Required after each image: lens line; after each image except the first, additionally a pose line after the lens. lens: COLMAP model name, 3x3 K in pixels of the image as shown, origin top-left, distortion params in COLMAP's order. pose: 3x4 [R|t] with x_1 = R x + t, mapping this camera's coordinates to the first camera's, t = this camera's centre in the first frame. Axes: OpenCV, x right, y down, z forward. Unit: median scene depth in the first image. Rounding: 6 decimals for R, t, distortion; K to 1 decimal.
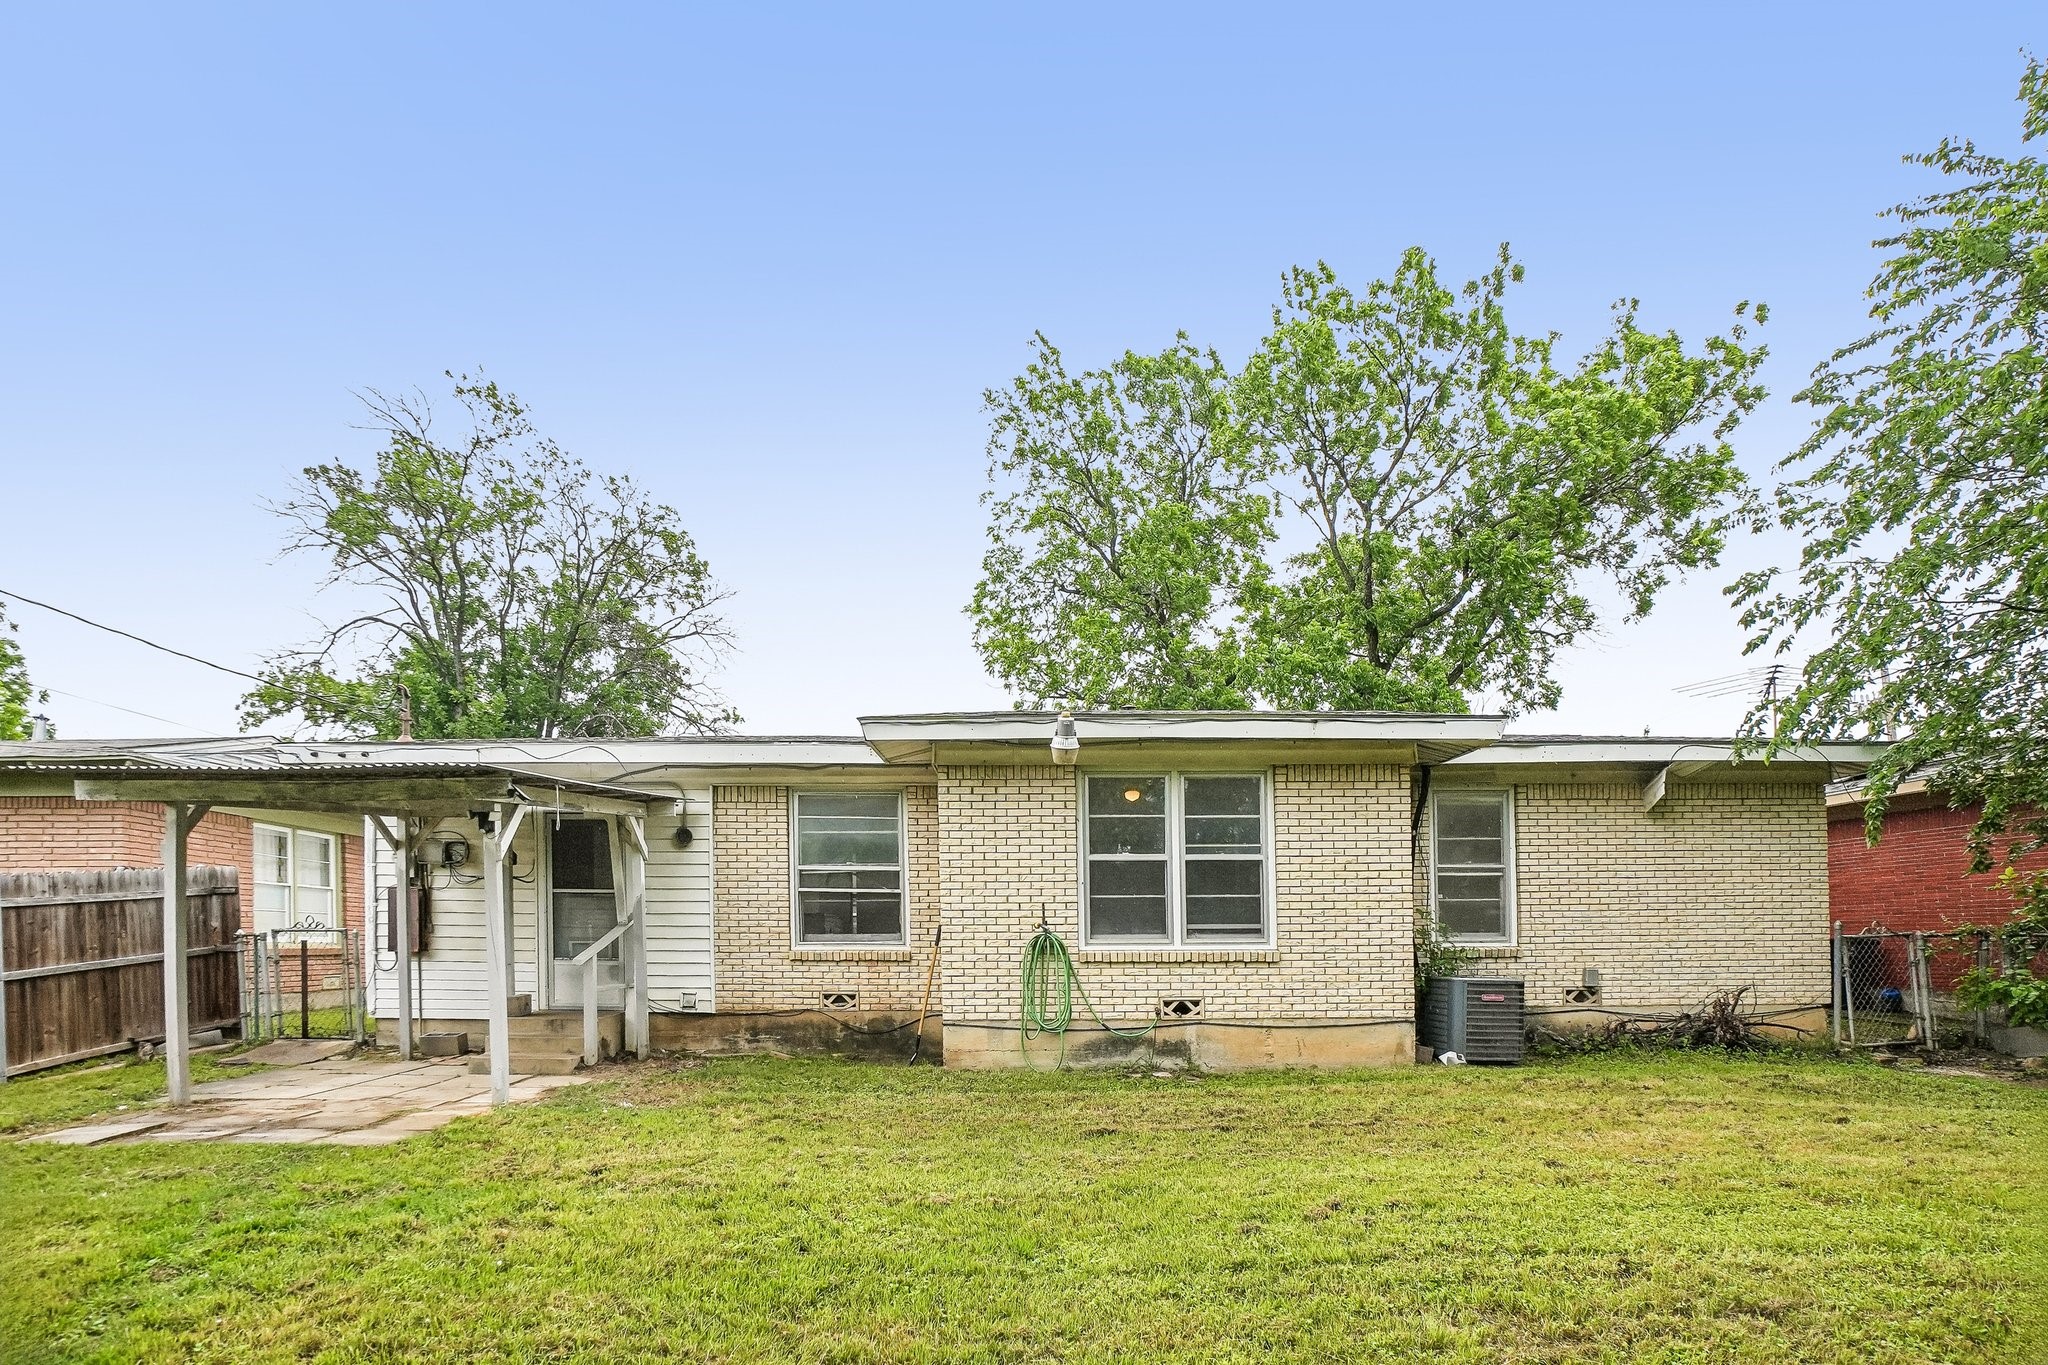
lens RADIAL K [[1034.4, 0, 993.3], [0, 1034.4, 841.7], [0, 0, 1]] dist [-0.105211, 0.087875]
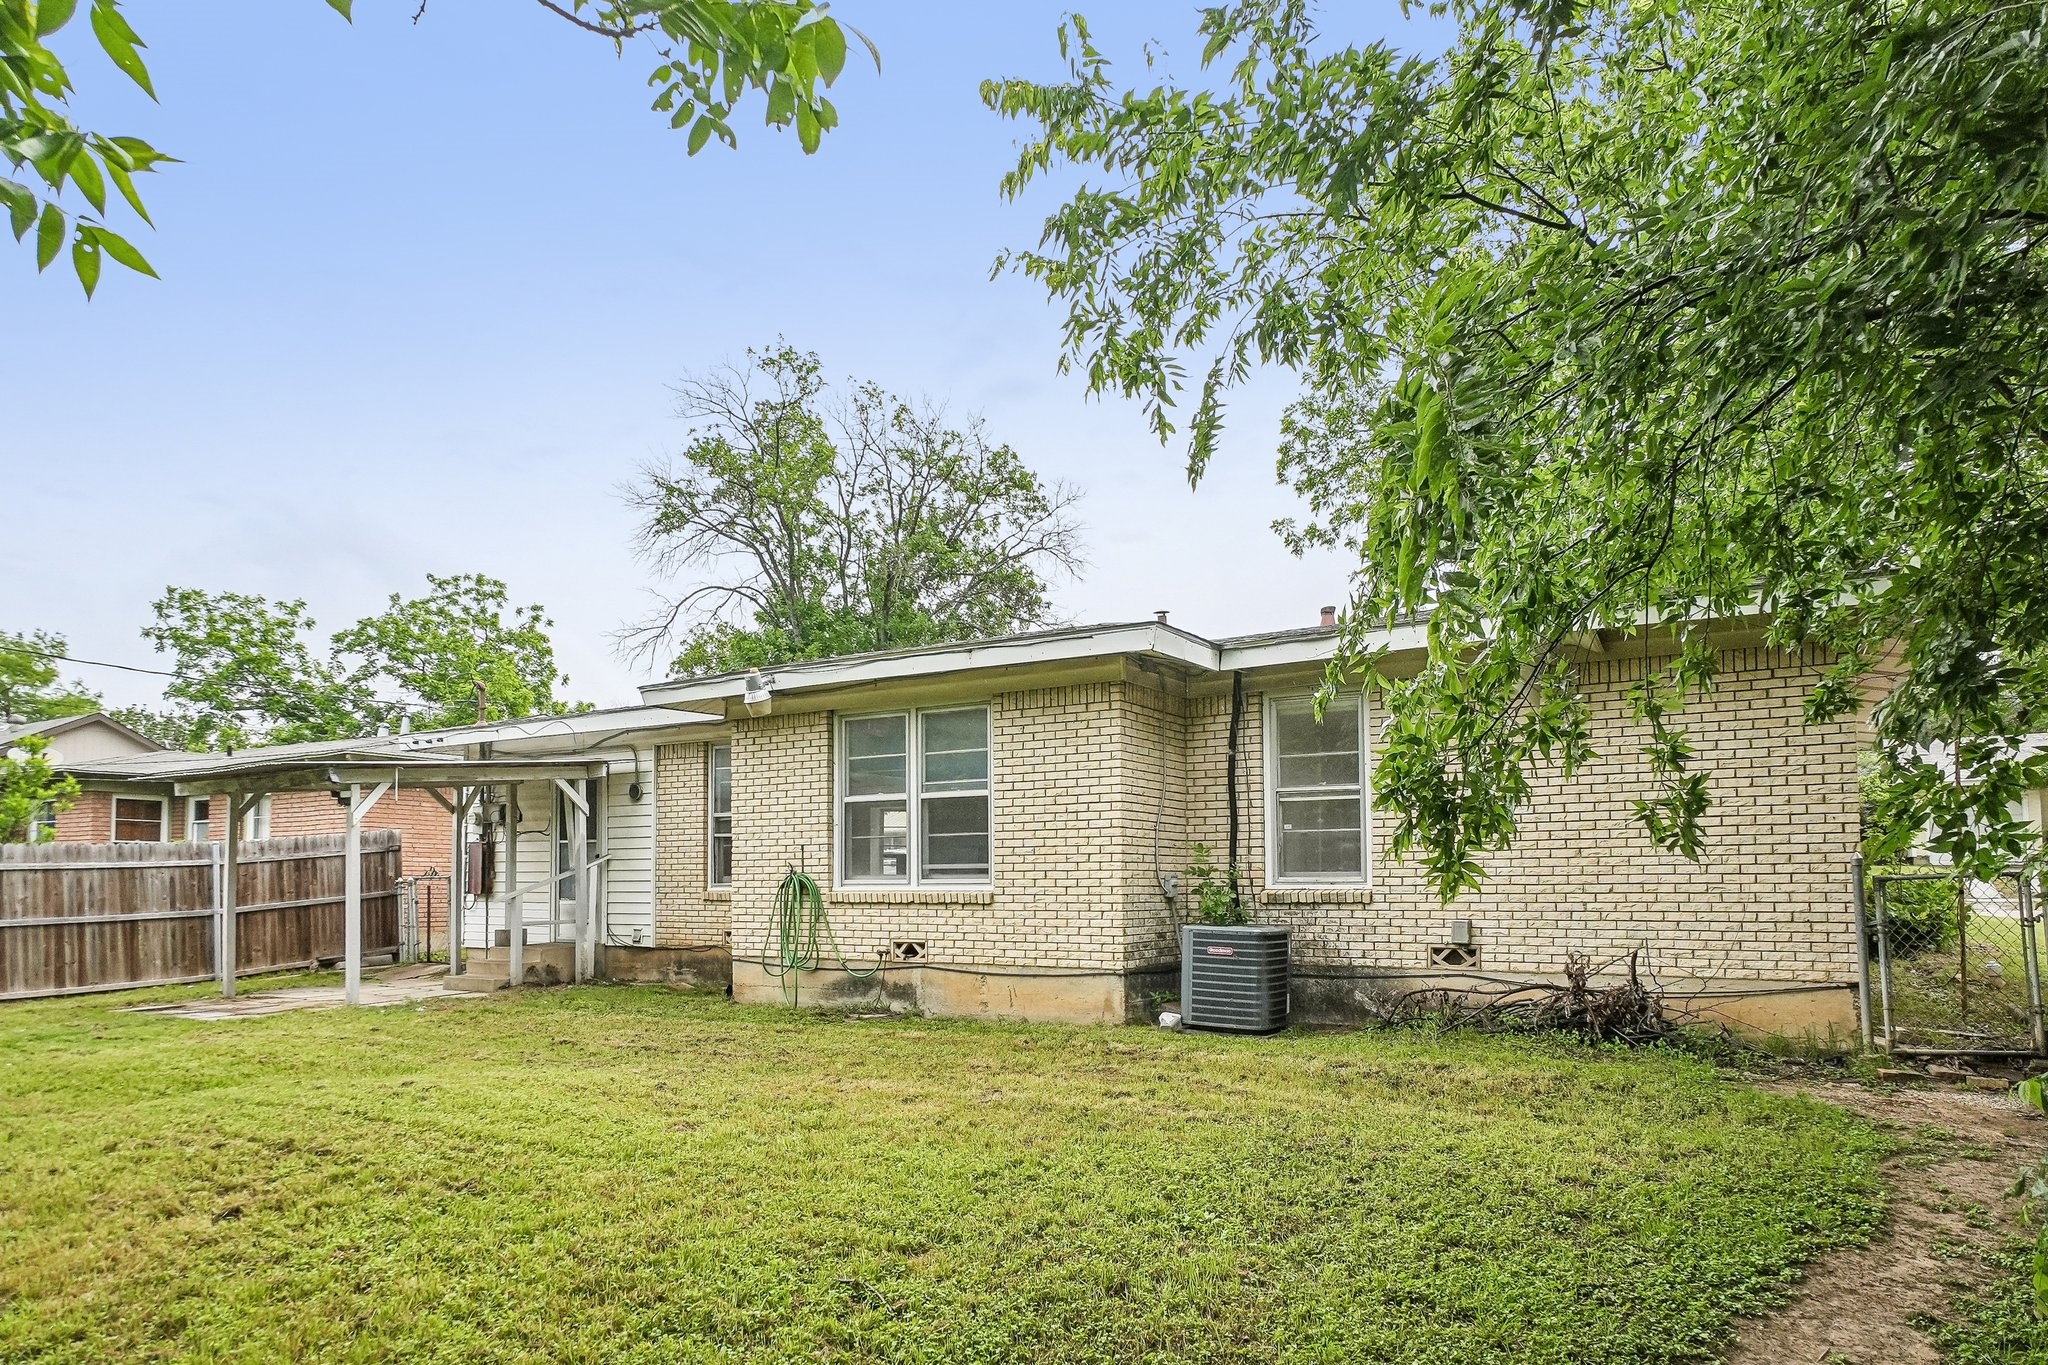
lens RADIAL K [[1273.1, 0, 989.9], [0, 1273.1, 727.6], [0, 0, 1]] dist [0.021800, 0.000189]
pose [[0.841501, -0.068520, -0.535892, 0.904739], [0.056692, 0.997648, -0.038537, 0.000635], [0.537272, 0.002049, 0.843406, 0.013356]]
